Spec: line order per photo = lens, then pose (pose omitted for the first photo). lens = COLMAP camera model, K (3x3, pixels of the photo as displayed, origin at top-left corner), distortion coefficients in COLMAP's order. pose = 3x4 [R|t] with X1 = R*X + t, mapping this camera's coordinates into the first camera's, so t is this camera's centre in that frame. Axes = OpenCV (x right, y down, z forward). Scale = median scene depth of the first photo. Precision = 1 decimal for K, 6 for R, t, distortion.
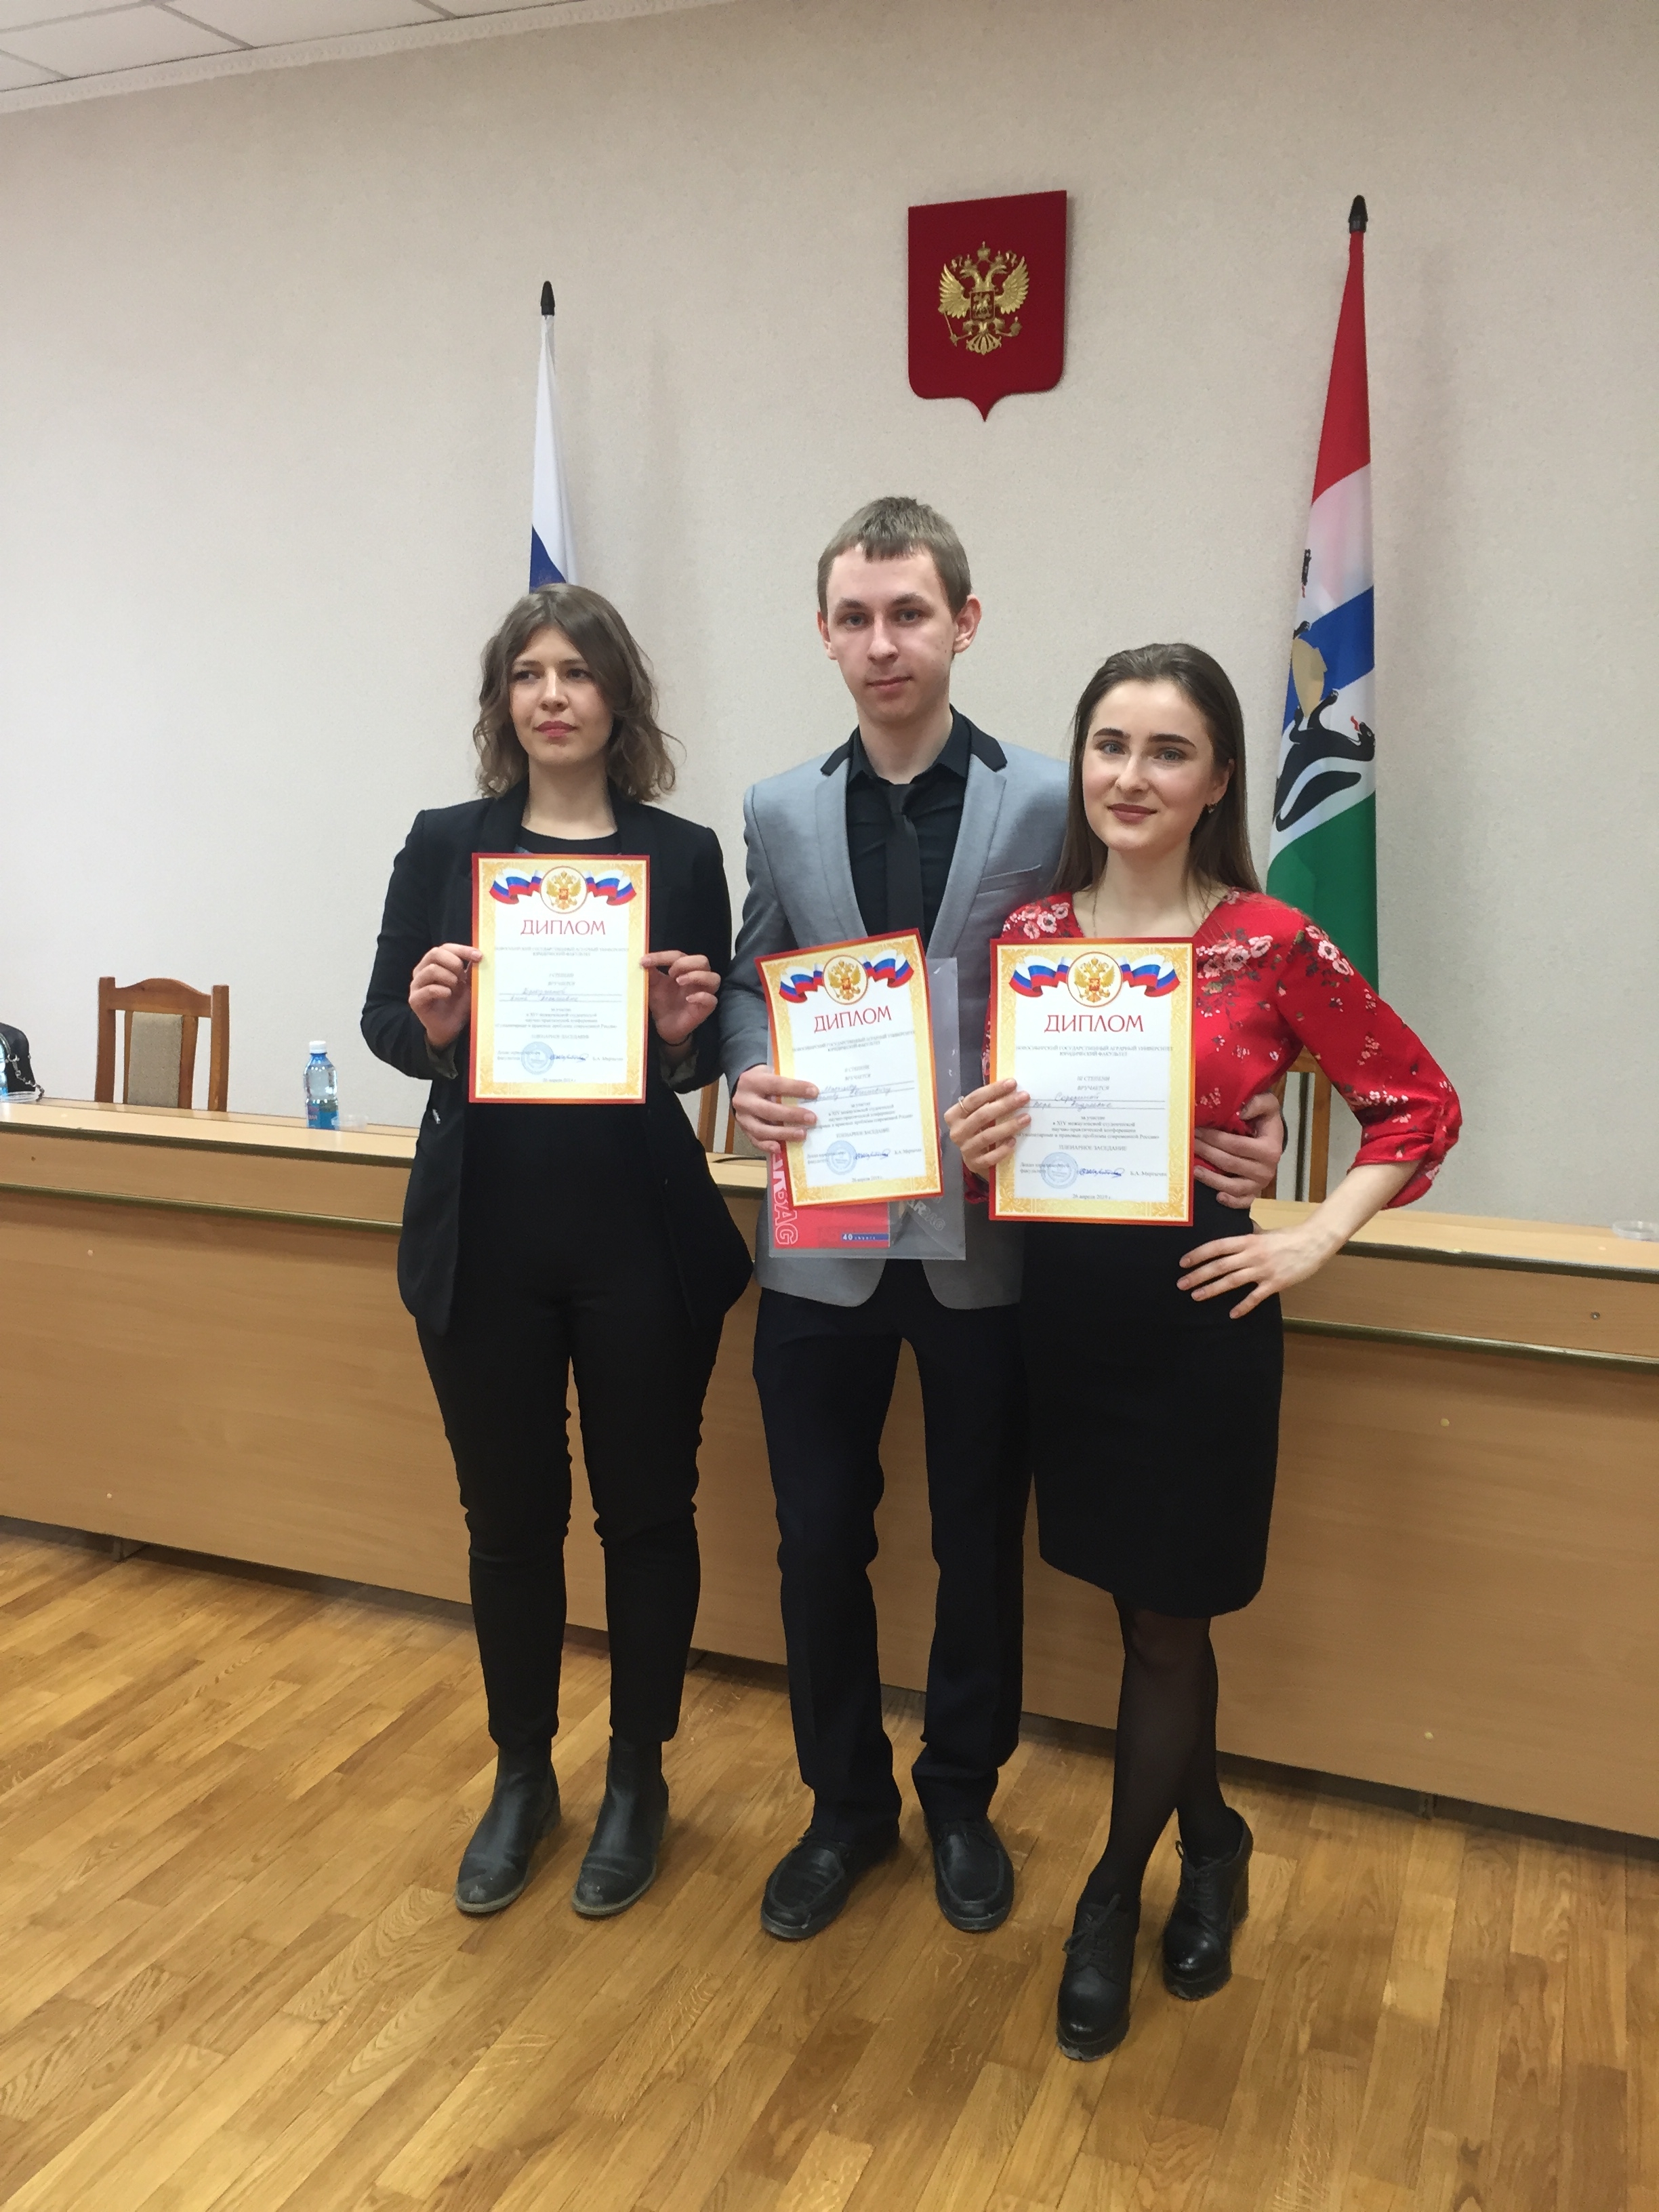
lens RADIAL K [[1921.1, 0, 825.1], [0, 1921.1, 1106.3], [0, 0, 1]] dist [0.028711, -0.008174]
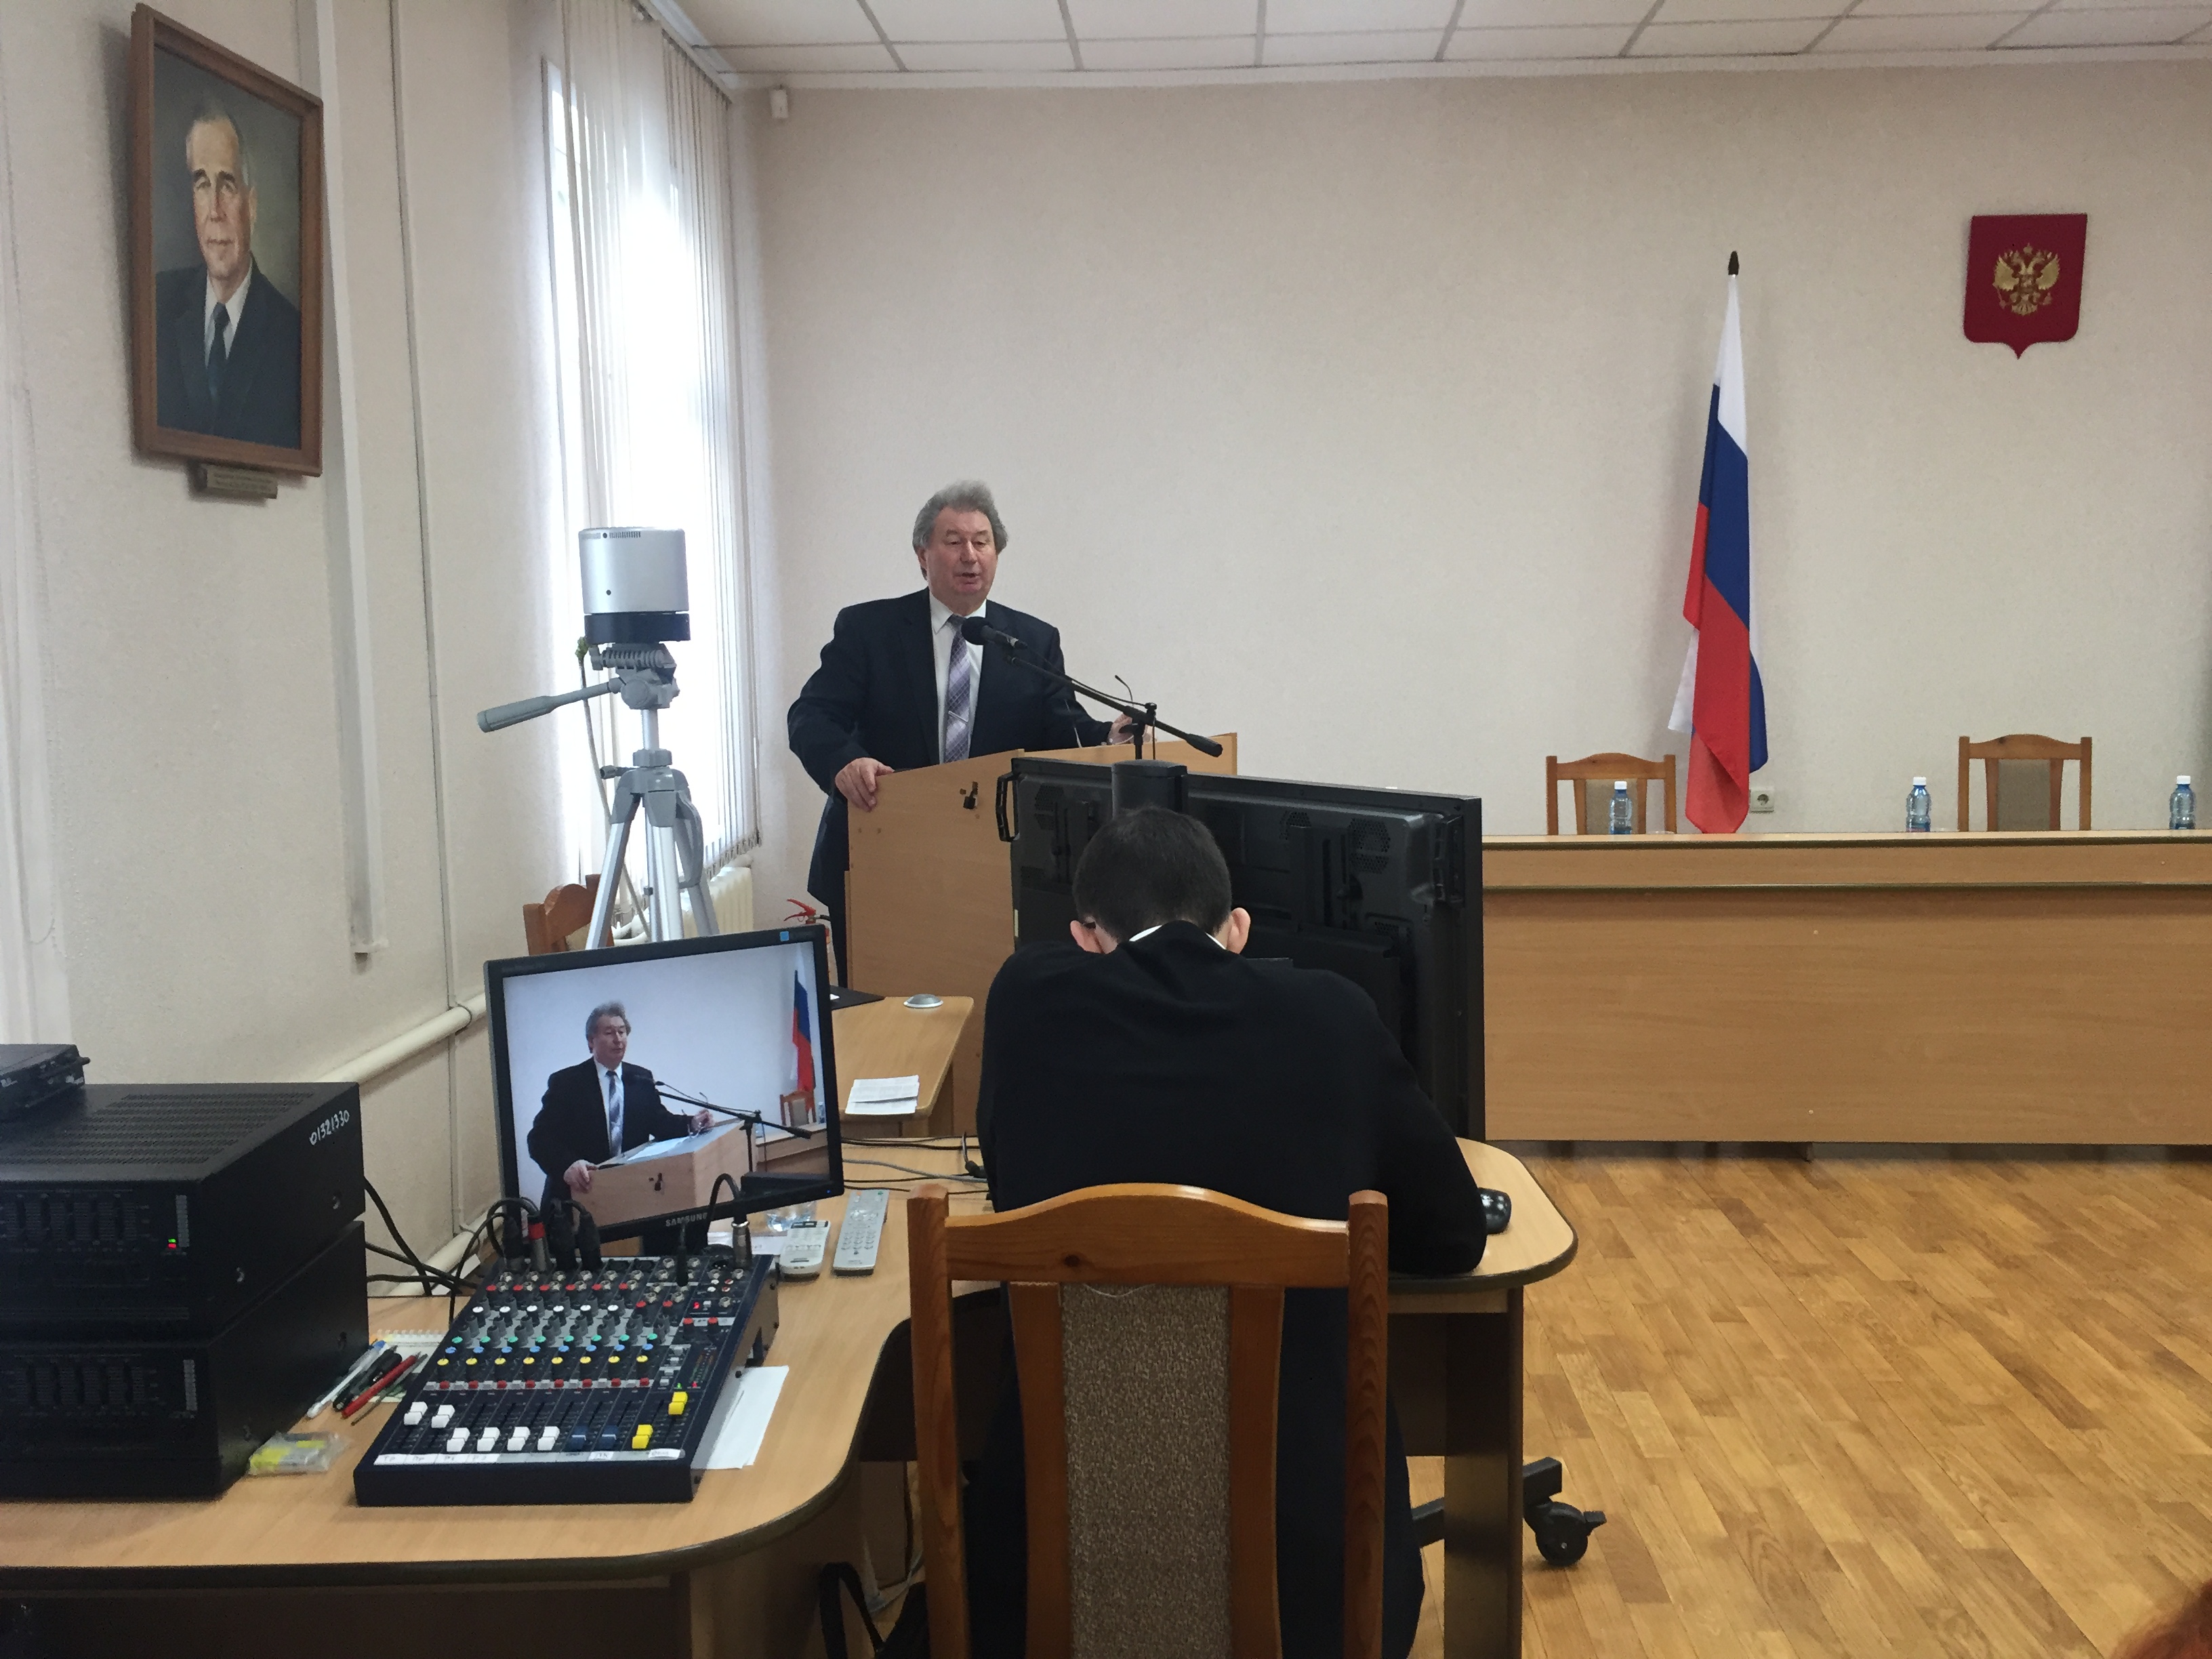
lens RADIAL K [[1886.0, 0, 1092.7], [0, 1886.0, 833.1], [0, 0, 1]] dist [0.084264, -0.086714]
pose [[0.940946, -0.047988, 0.335137, -1.131082], [0.071133, 0.995830, -0.057124, 0.038181], [-0.330998, 0.077590, 0.940436, -0.116593]]
